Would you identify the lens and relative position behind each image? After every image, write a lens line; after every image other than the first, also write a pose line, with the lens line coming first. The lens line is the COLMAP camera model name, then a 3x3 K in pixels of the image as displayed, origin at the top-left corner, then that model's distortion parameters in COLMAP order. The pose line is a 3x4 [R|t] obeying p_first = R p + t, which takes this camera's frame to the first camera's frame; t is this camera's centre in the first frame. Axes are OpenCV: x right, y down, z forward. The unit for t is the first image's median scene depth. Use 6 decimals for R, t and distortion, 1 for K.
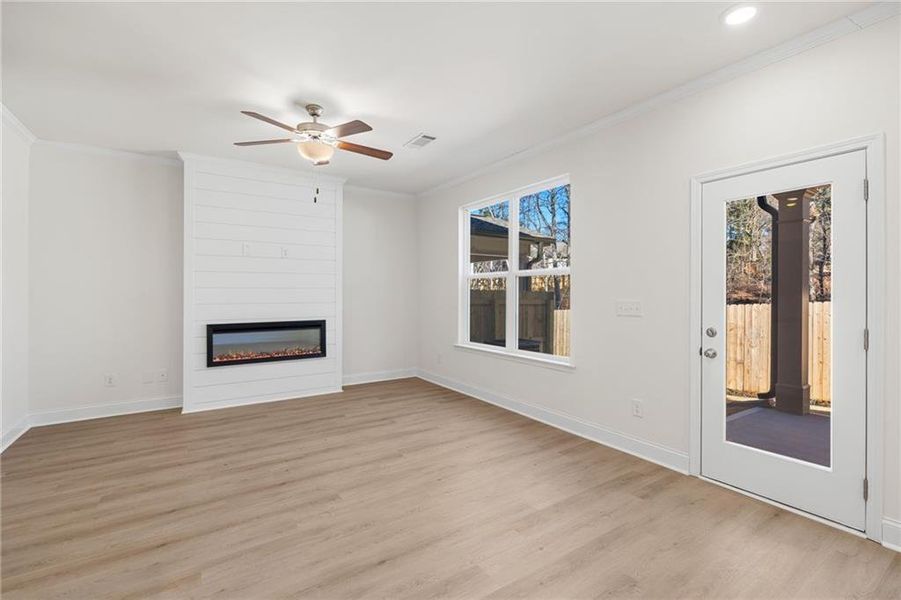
lens RADIAL K [[392.0, 0, 449.7], [0, 392.0, 296.9], [0, 0, 1]] dist [0.003195, 0.000354]
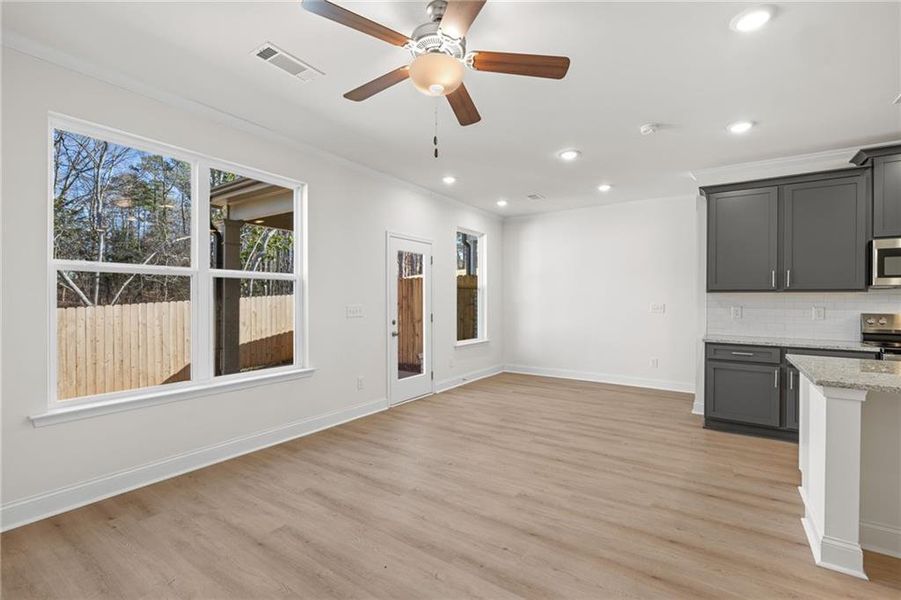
lens RADIAL K [[392.0, 0, 449.7], [0, 392.0, 296.9], [0, 0, 1]] dist [0.003195, 0.000354]
pose [[-0.352807, 0.001699, 0.935695, -0.864965], [0.003438, 0.999994, -0.000519, -0.016723], [-0.935690, 0.003034, -0.352811, 1.106716]]
